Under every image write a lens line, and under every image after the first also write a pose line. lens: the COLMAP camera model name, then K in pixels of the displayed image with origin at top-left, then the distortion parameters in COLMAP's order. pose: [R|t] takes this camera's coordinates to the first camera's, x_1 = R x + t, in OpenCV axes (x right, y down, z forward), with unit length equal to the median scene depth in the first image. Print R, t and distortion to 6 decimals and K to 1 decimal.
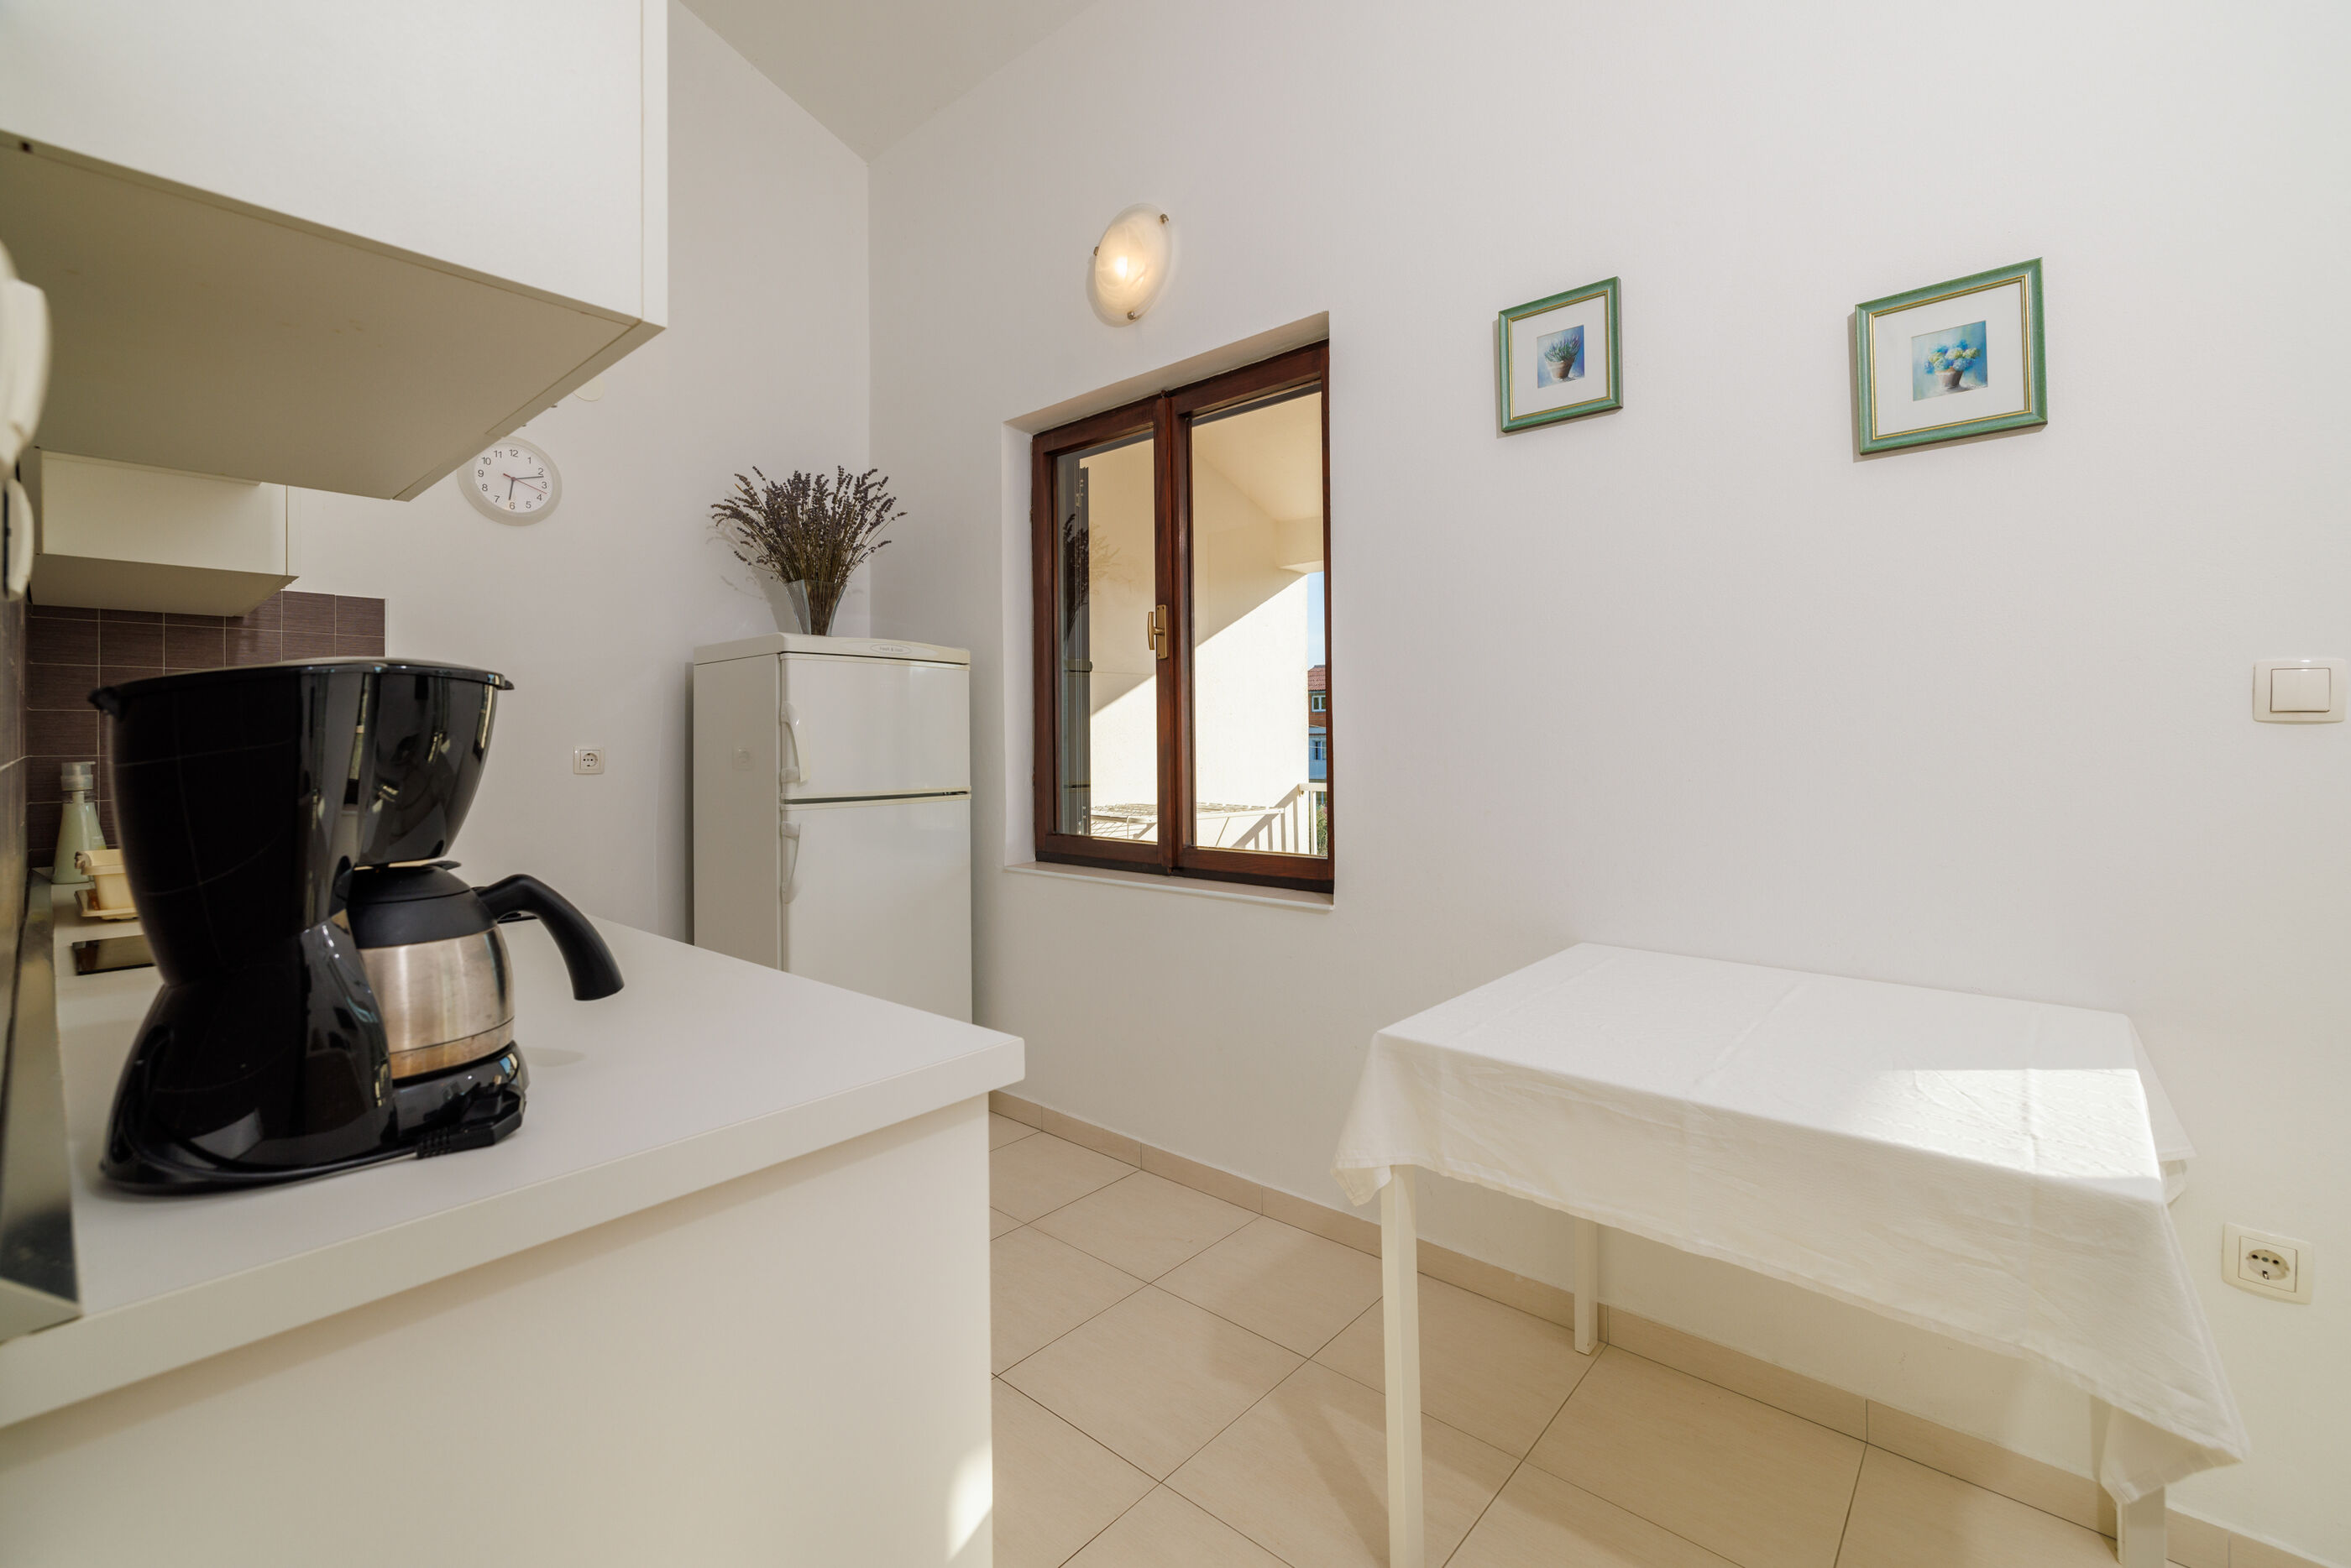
lens RADIAL K [[993.2, 0, 1184.0], [0, 993.2, 735.6], [0, 0, 1]] dist [0.001510, 0.000274]
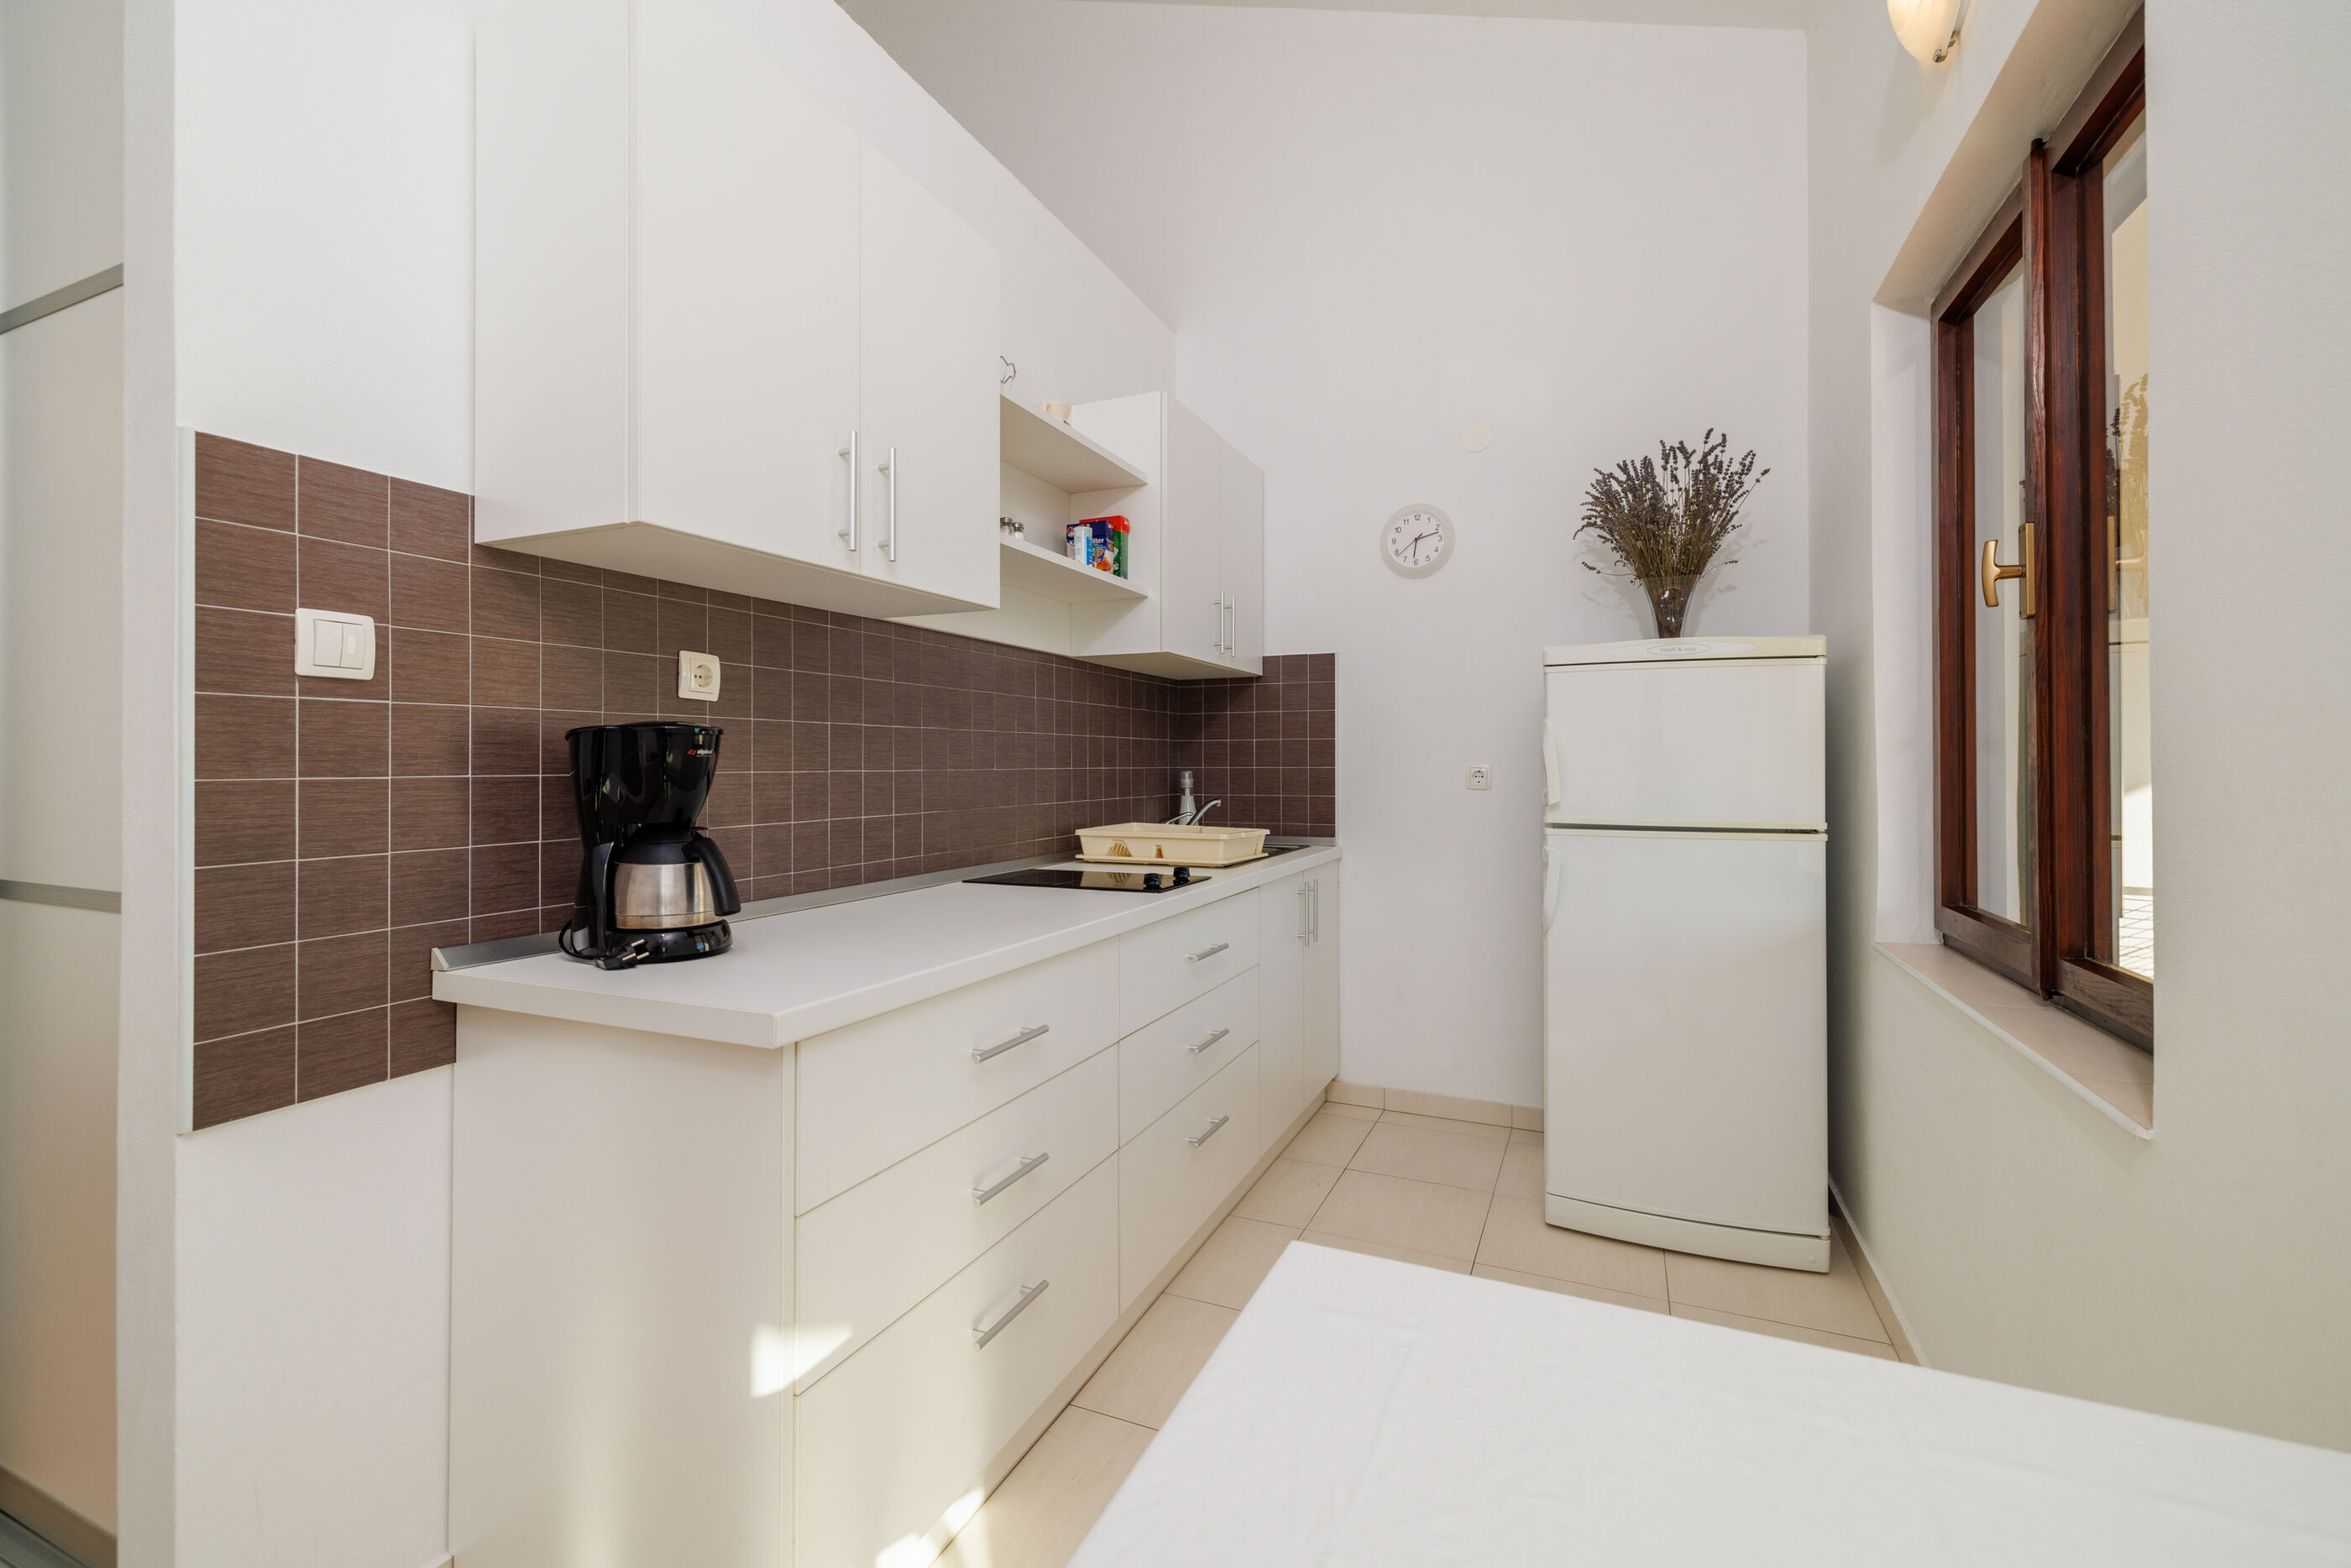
lens RADIAL K [[986.3, 0, 1186.0], [0, 986.3, 754.9], [0, 0, 1]] dist [0.000679, 0.000035]
pose [[0.308487, -0.005024, -0.951215, 0.329650], [0.000316, 0.999987, -0.005179, 0.005086], [0.951229, 0.001297, 0.308484, 0.338608]]
